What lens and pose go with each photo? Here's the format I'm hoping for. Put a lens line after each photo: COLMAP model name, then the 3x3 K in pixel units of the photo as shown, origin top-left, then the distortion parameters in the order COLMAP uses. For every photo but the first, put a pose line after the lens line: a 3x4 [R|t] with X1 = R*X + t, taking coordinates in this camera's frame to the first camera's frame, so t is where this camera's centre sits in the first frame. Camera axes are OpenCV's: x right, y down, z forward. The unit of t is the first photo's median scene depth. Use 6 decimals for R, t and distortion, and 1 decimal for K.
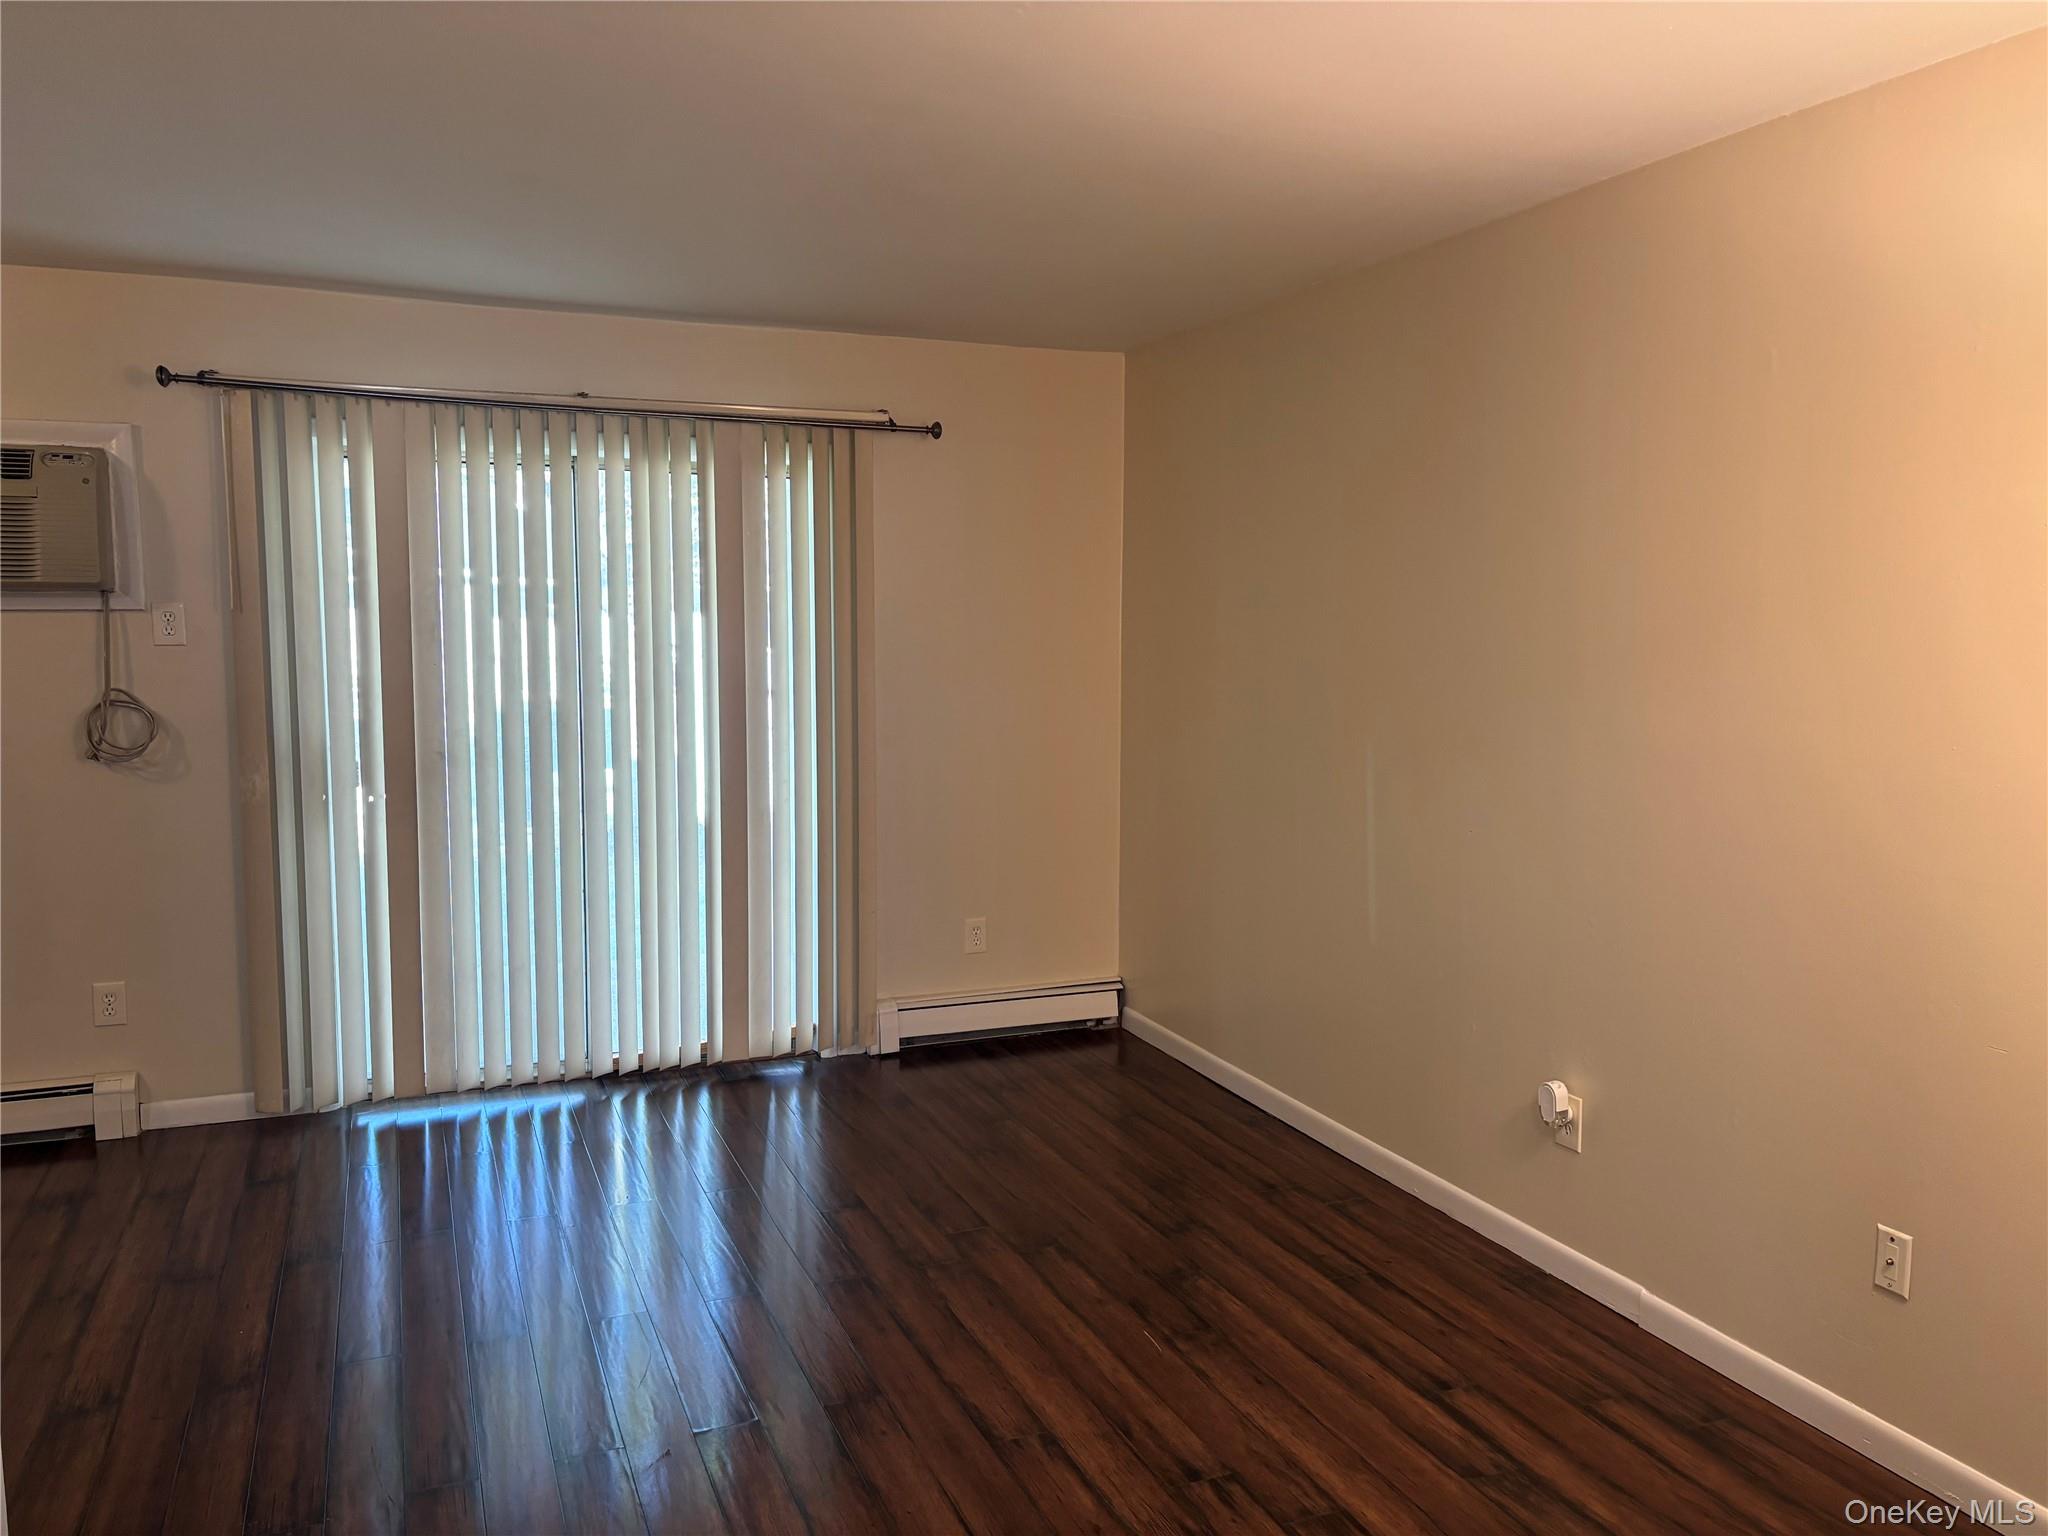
lens RADIAL K [[1555.6, 0, 1038.6], [0, 1555.6, 765.5], [0, 0, 1]] dist [0.037104, -0.013115]
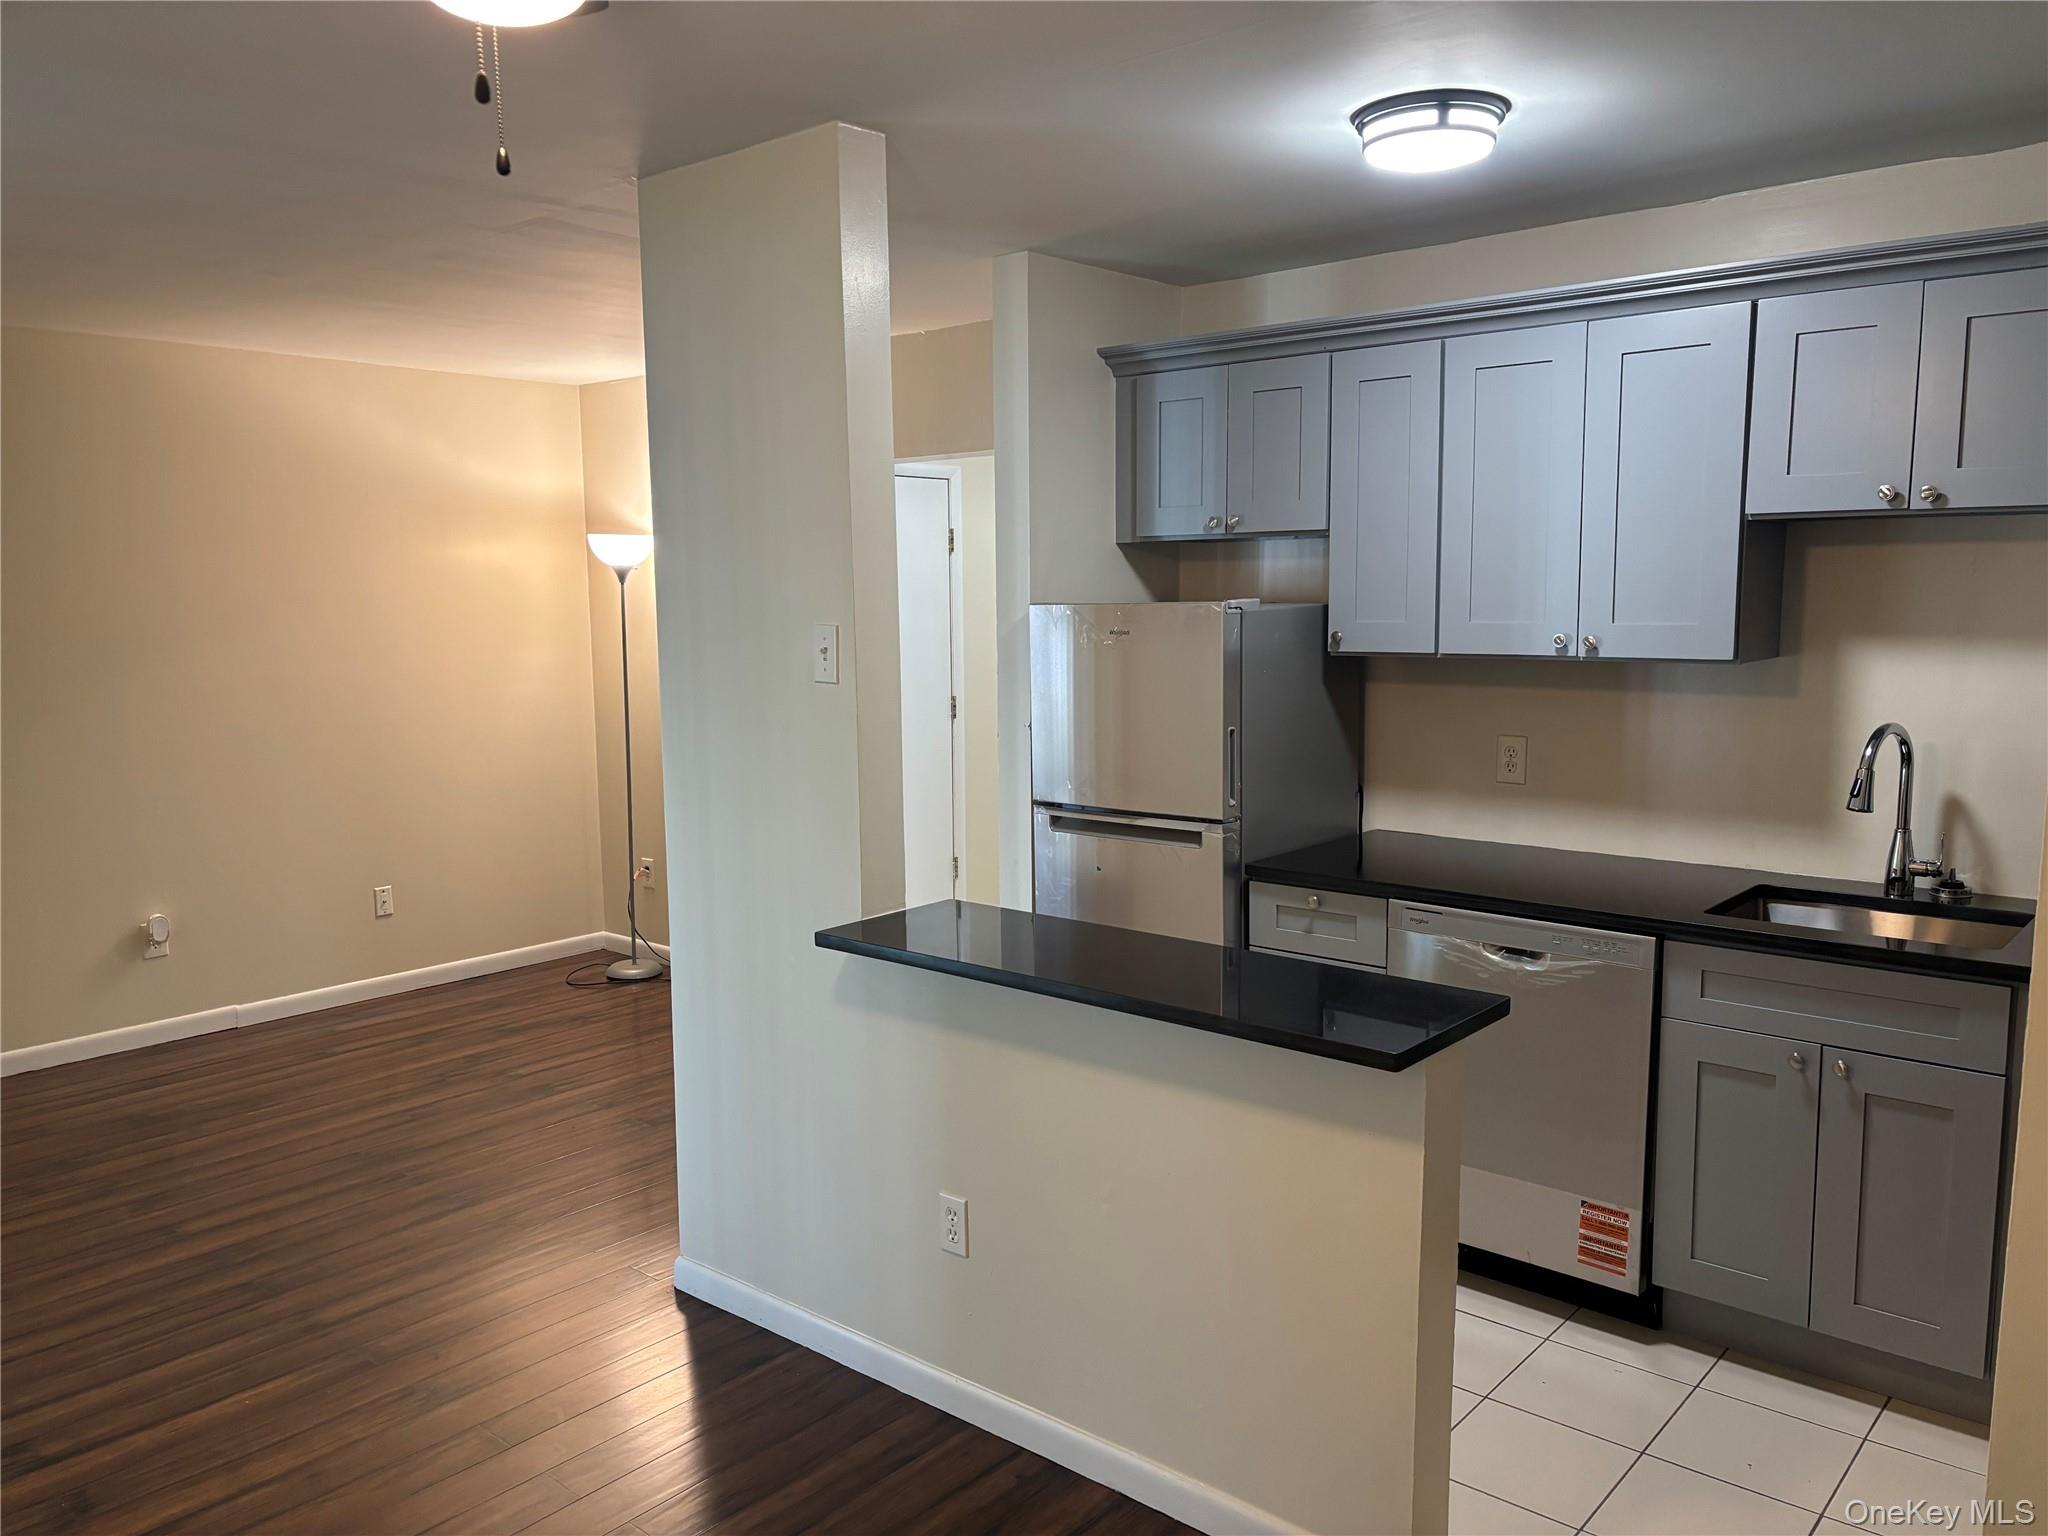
lens RADIAL K [[1555.6, 0, 1055.1], [0, 1555.6, 788.8], [0, 0, 1]] dist [0.037104, -0.013115]
pose [[-0.444275, -0.123173, 0.887383, -1.521720], [0.100417, 0.977415, 0.185945, -0.126314], [-0.890245, 0.171719, -0.421873, 0.905258]]
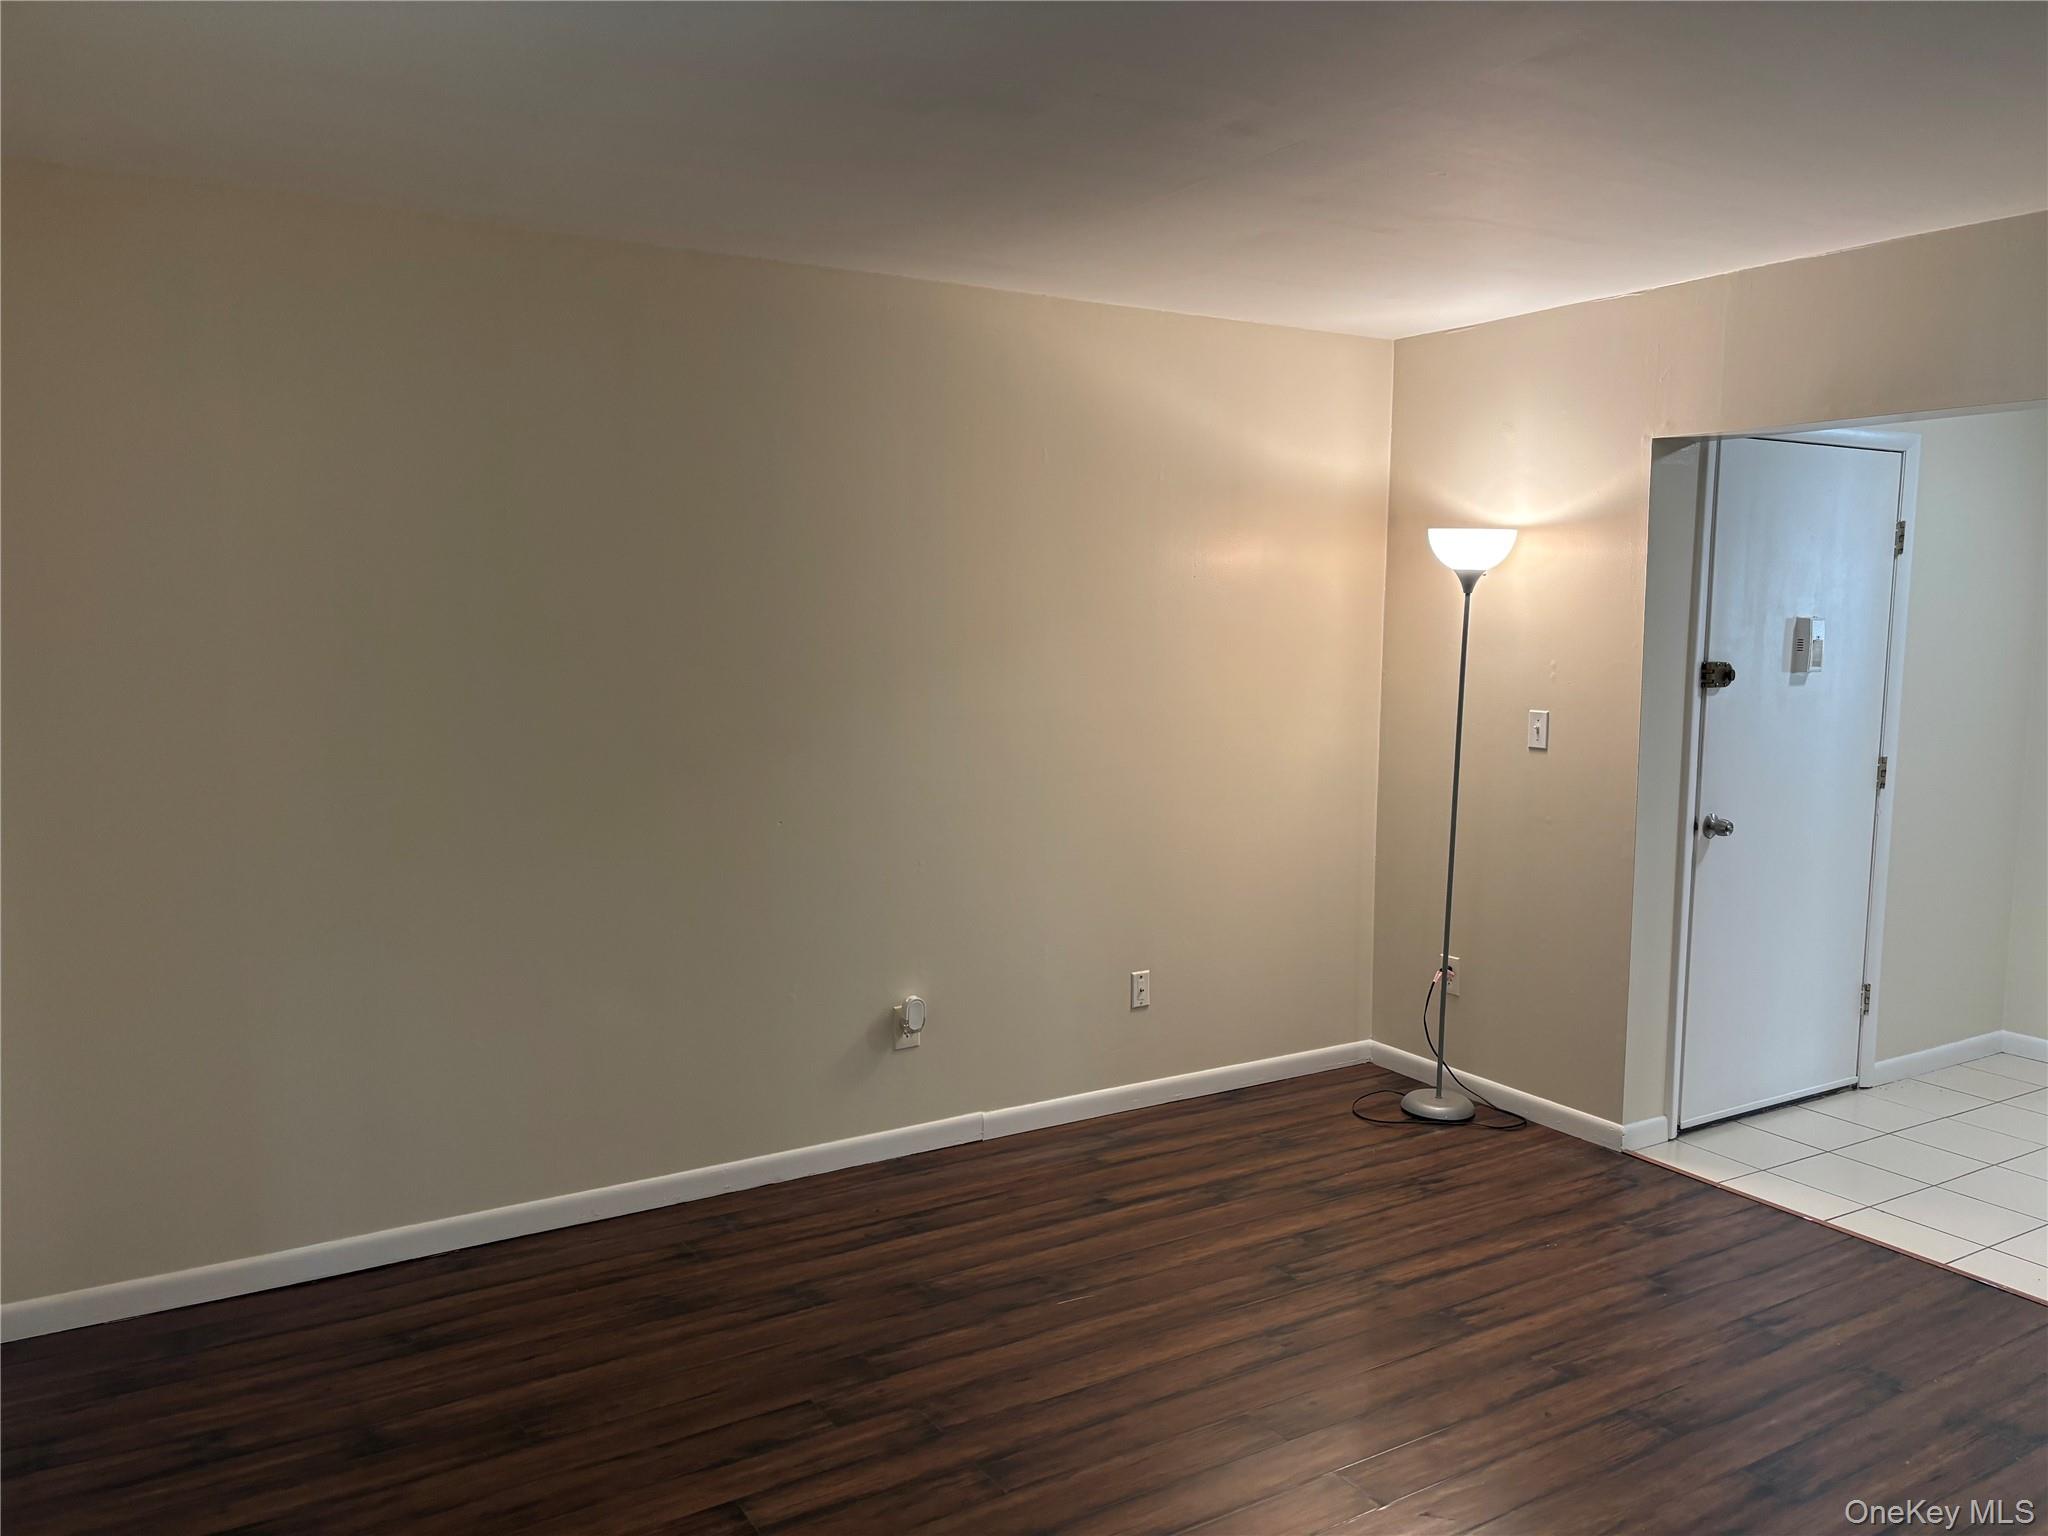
lens RADIAL K [[1555.6, 0, 1032.3], [0, 1555.6, 768.4], [0, 0, 1]] dist [0.037104, -0.013115]
pose [[-0.149354, -0.113007, 0.982305, -0.934040], [0.096914, 0.986991, 0.128282, -0.133121], [-0.984023, 0.114358, -0.136459, 1.129559]]
